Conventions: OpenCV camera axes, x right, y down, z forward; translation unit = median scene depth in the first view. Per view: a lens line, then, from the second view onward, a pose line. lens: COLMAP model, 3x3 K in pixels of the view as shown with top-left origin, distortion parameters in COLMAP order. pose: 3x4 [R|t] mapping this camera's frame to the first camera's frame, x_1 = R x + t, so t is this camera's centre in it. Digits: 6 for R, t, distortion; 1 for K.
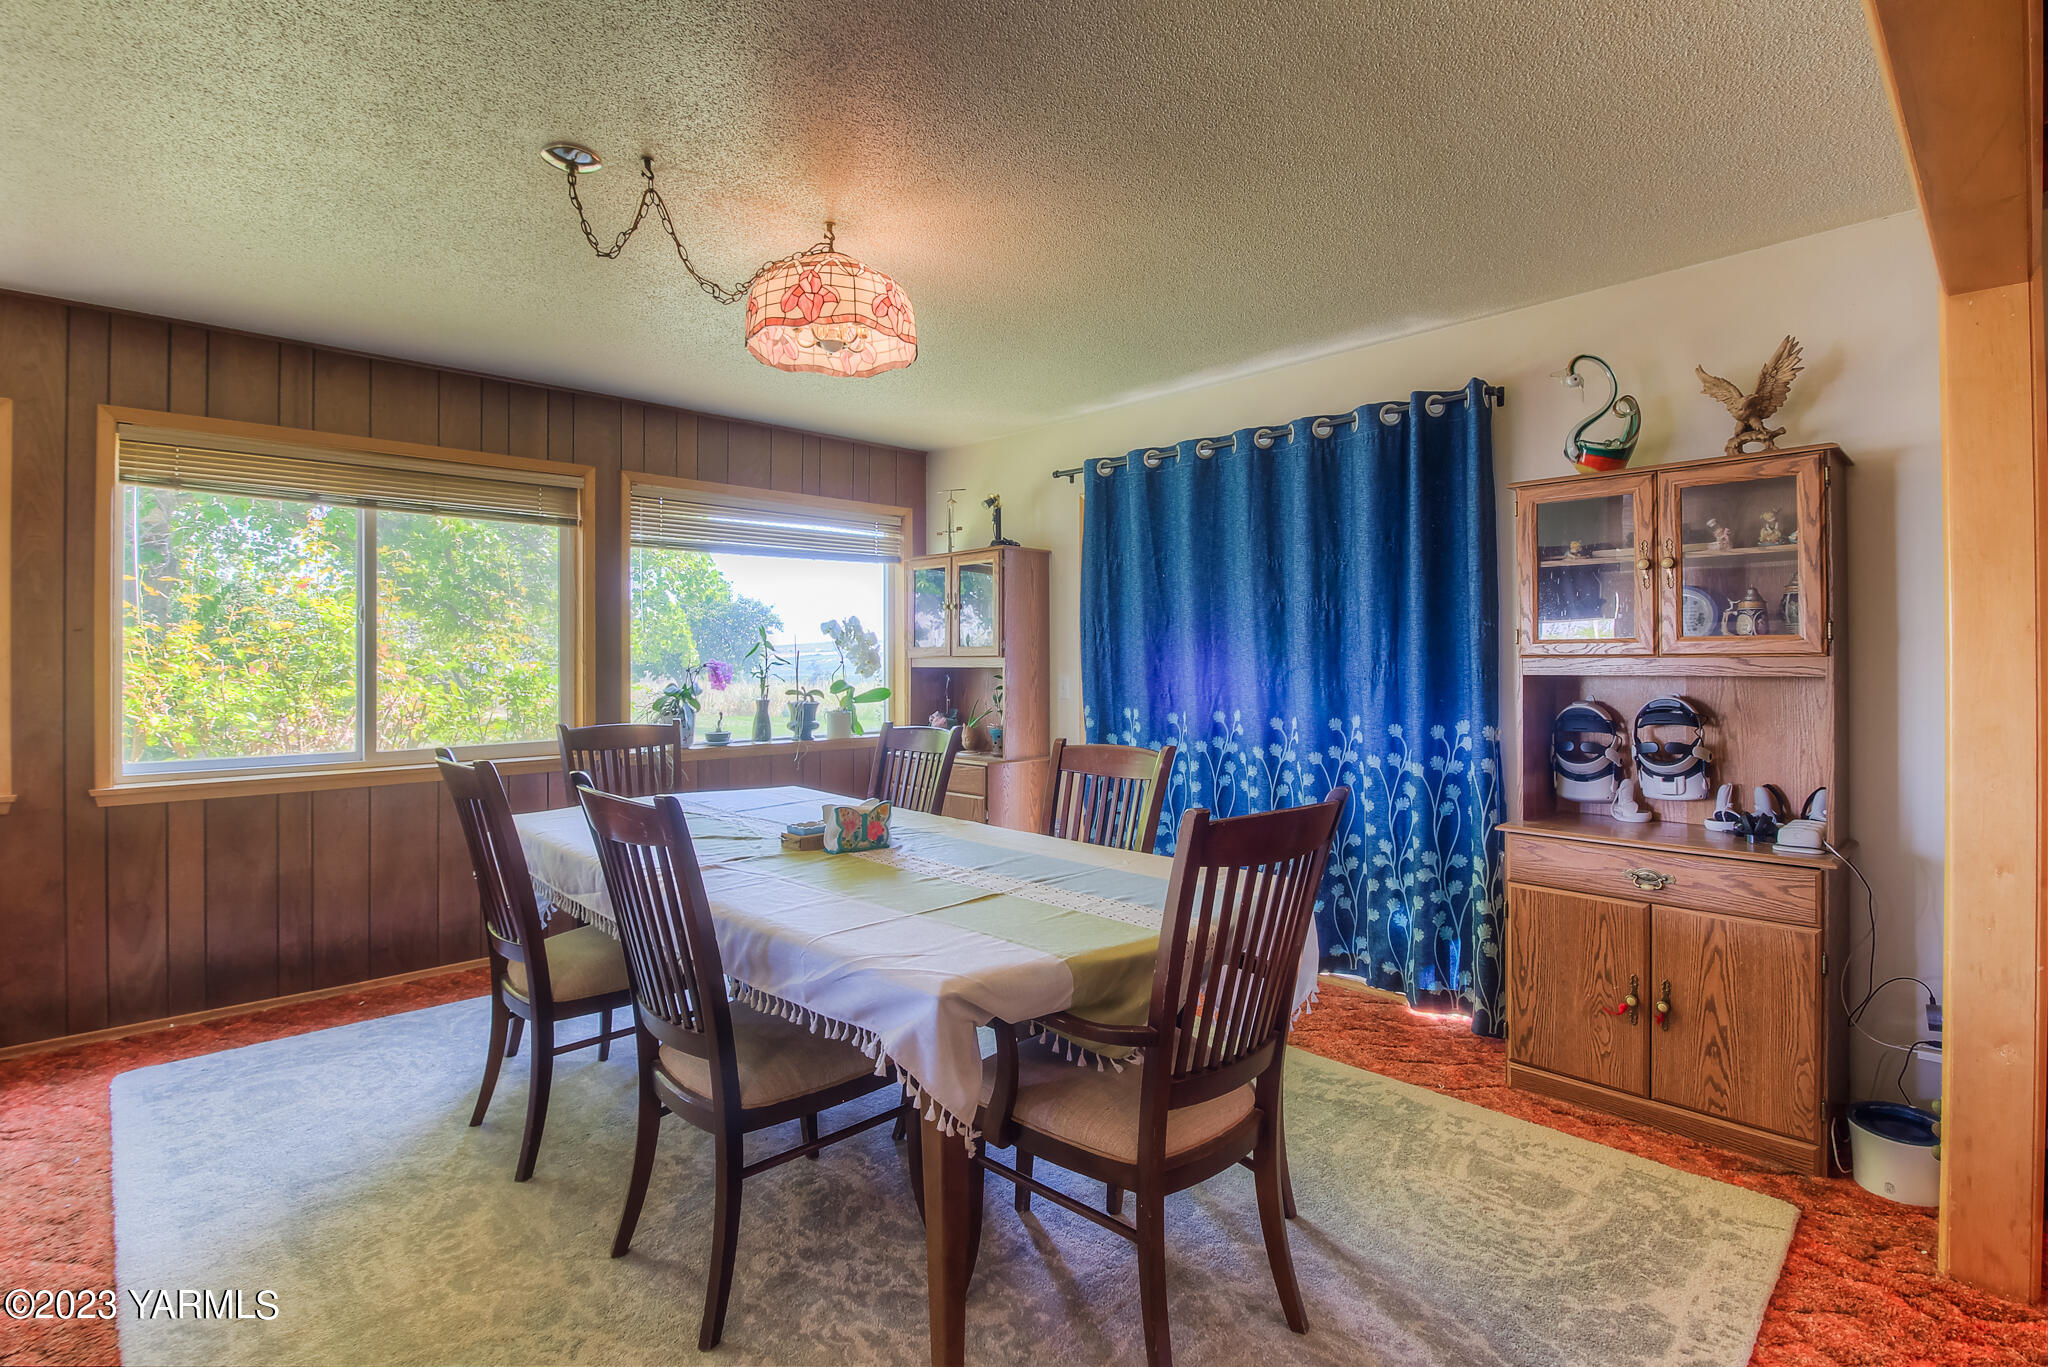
lens RADIAL K [[967.4, 0, 1032.7], [0, 967.4, 652.4], [0, 0, 1]] dist [0.000873, -0.013845]
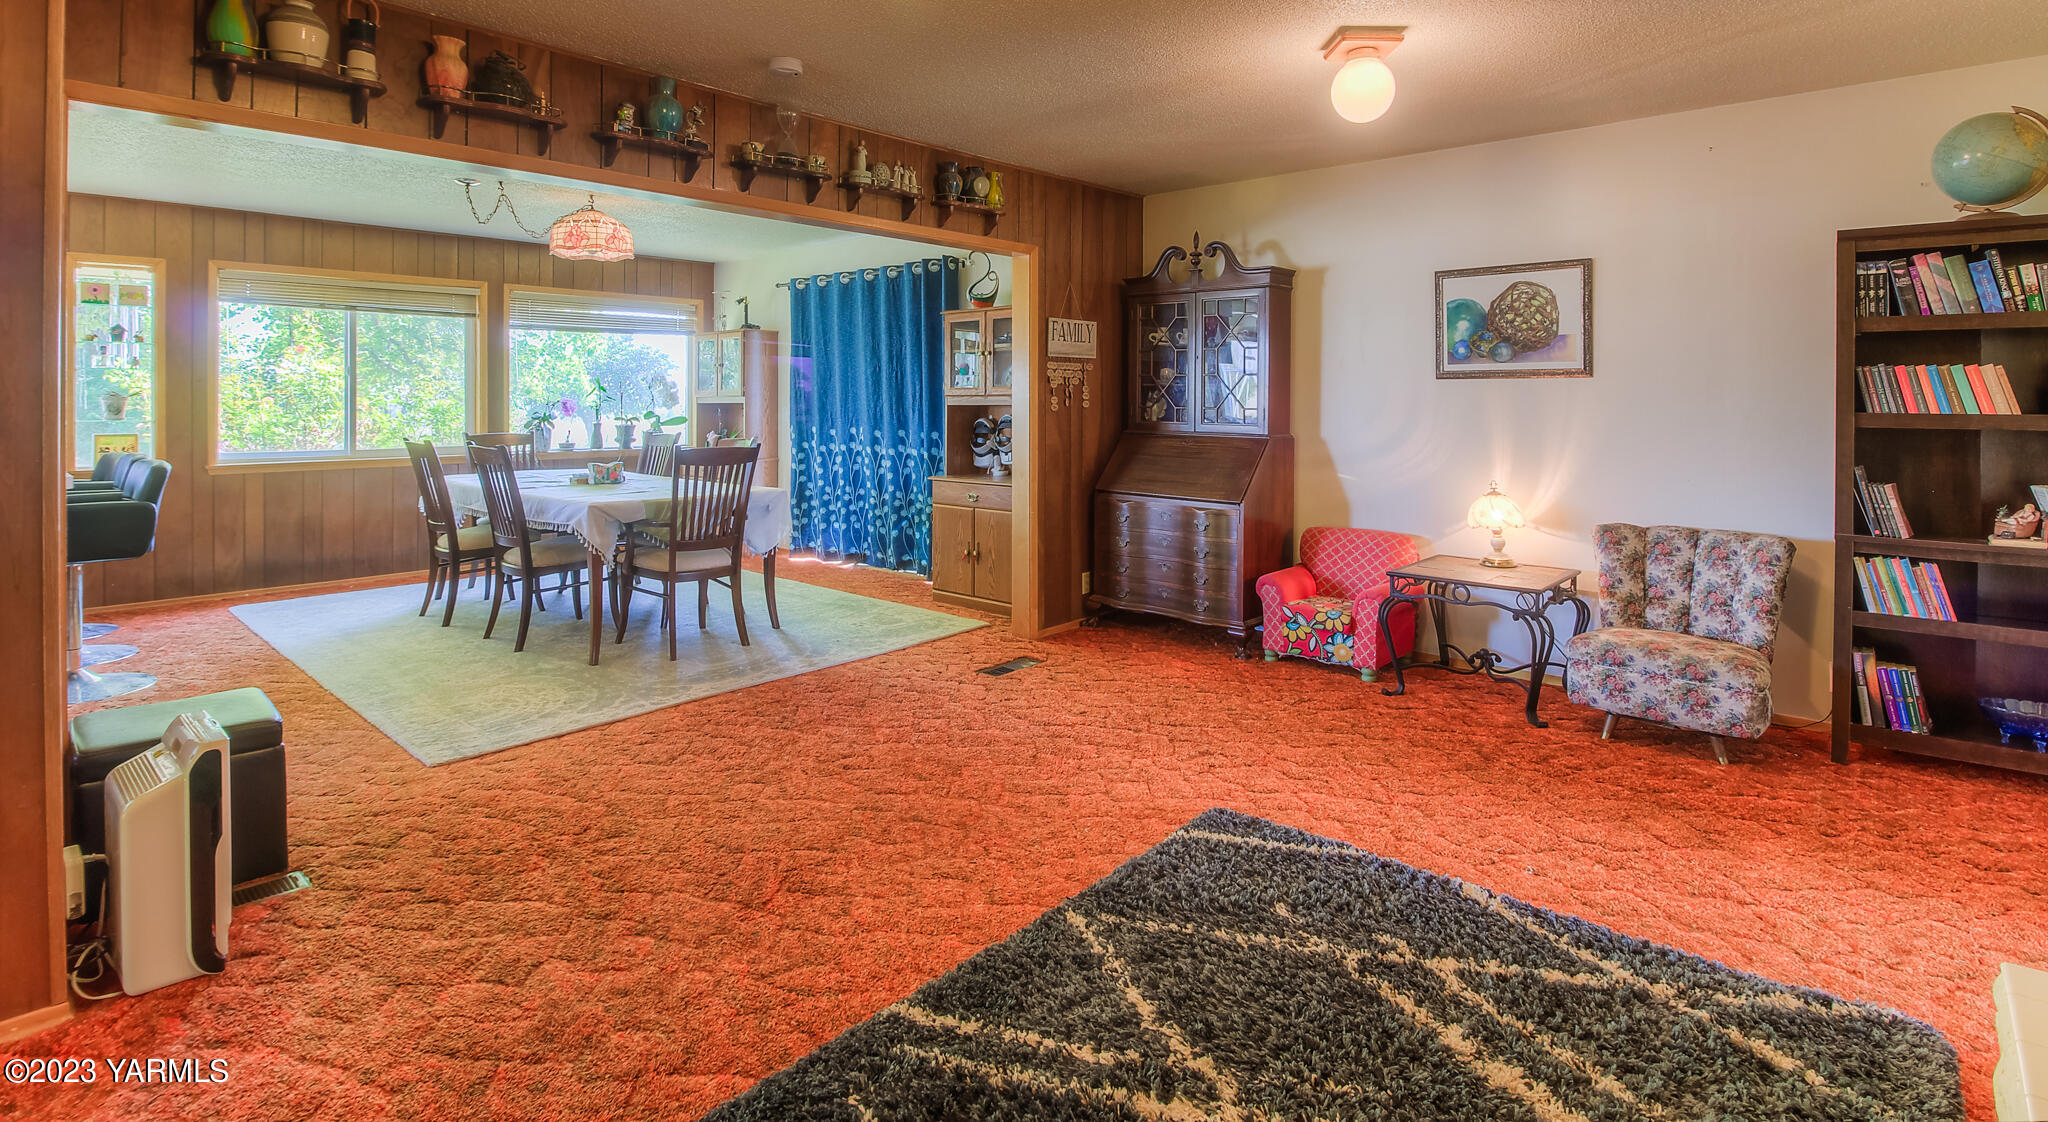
lens RADIAL K [[921.8, 0, 1030.0], [0, 921.8, 406.0], [0, 0, 1]] dist [-0.032307, -0.000409]
pose [[0.995680, 0.002315, 0.092819, 0.368429], [-0.003422, 0.999925, 0.011768, 0.001146], [-0.092785, -0.012034, 0.995613, -0.719228]]
